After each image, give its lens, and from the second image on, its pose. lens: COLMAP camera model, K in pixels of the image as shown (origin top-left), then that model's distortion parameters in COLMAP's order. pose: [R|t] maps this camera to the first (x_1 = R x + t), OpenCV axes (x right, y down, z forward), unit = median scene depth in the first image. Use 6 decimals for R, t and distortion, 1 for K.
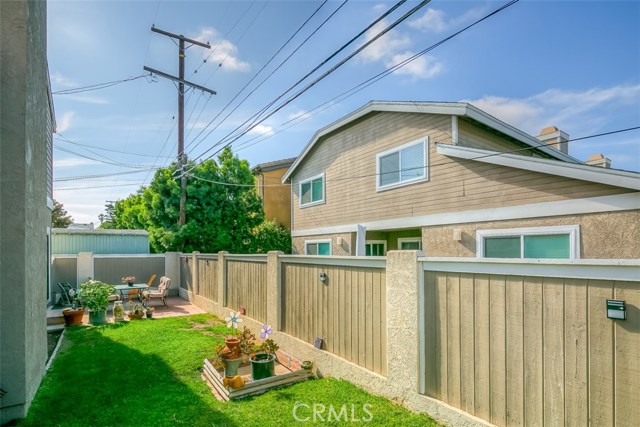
lens RADIAL K [[308.0, 0, 307.2], [0, 308.0, 247.3], [0, 0, 1]] dist [-0.000610, -0.001389]
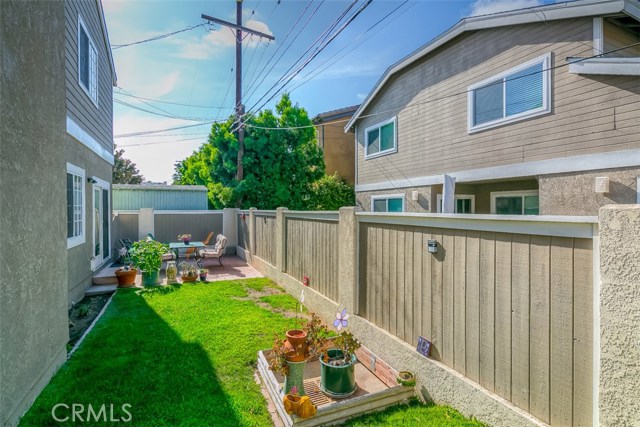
lens RADIAL K [[308.0, 0, 308.3], [0, 308.0, 206.5], [0, 0, 1]] dist [-0.000610, -0.001389]
pose [[0.984179, 0.002636, -0.177158, -0.039878], [-0.001419, 0.999975, 0.006992, 0.003242], [0.177172, -0.006630, 0.984158, 0.136685]]
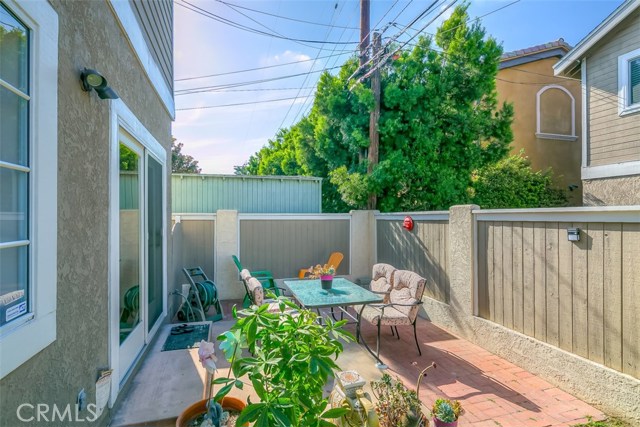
lens RADIAL K [[308.0, 0, 314.3], [0, 308.0, 214.4], [0, 0, 1]] dist [-0.000610, -0.001389]
pose [[0.951127, -0.001049, -0.308797, -0.447809], [0.003391, 0.999969, 0.007049, 0.023632], [0.308780, -0.007752, 0.951102, 0.584627]]
